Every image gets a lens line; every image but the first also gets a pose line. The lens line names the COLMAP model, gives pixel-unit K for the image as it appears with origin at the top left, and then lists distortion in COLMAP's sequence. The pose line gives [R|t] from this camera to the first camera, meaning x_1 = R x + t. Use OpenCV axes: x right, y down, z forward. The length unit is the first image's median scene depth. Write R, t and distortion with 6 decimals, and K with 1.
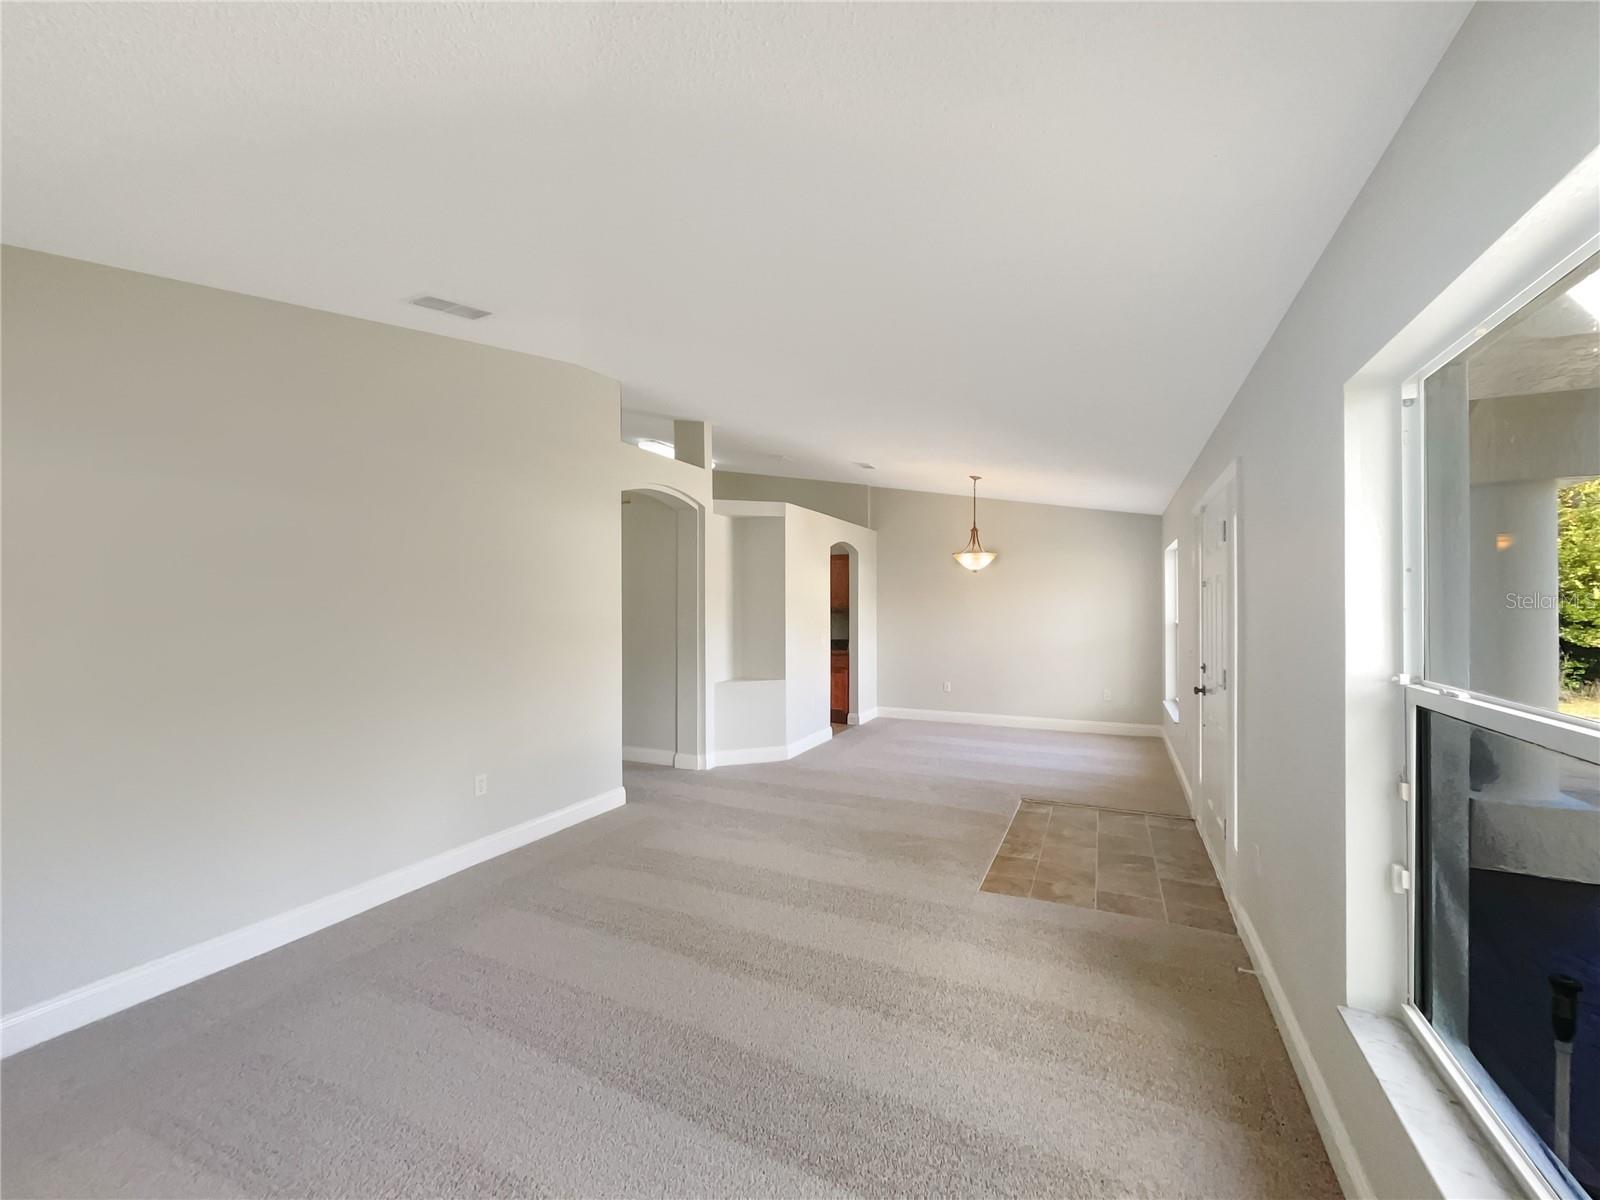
lens RADIAL K [[648.8, 0, 800.7], [0, 648.8, 587.9], [0, 0, 1]] dist [-0.000167, 0.000020]
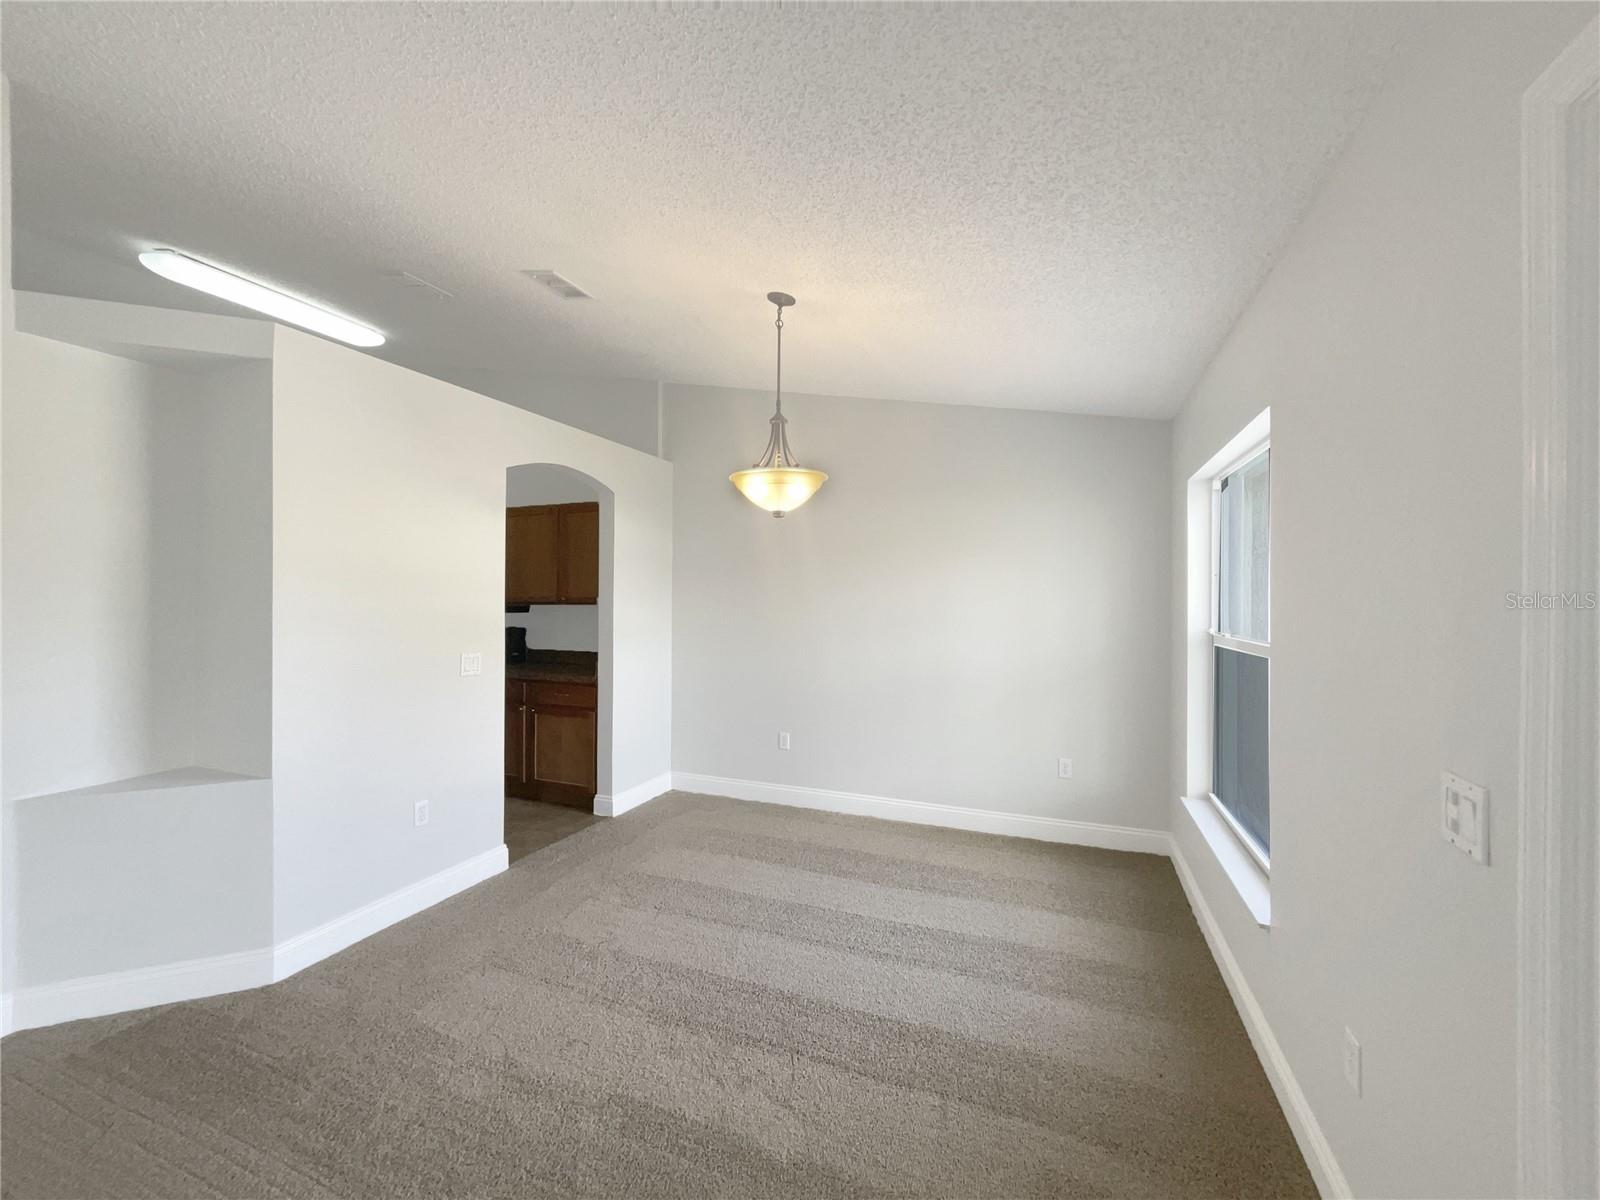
lens RADIAL K [[648.8, 0, 800.7], [0, 648.8, 587.9], [0, 0, 1]] dist [-0.000167, 0.000020]
pose [[0.997869, 0.007961, 0.064759, 0.254854], [-0.008777, 0.999886, 0.012323, 0.018058], [-0.064653, -0.012865, 0.997825, 0.561364]]
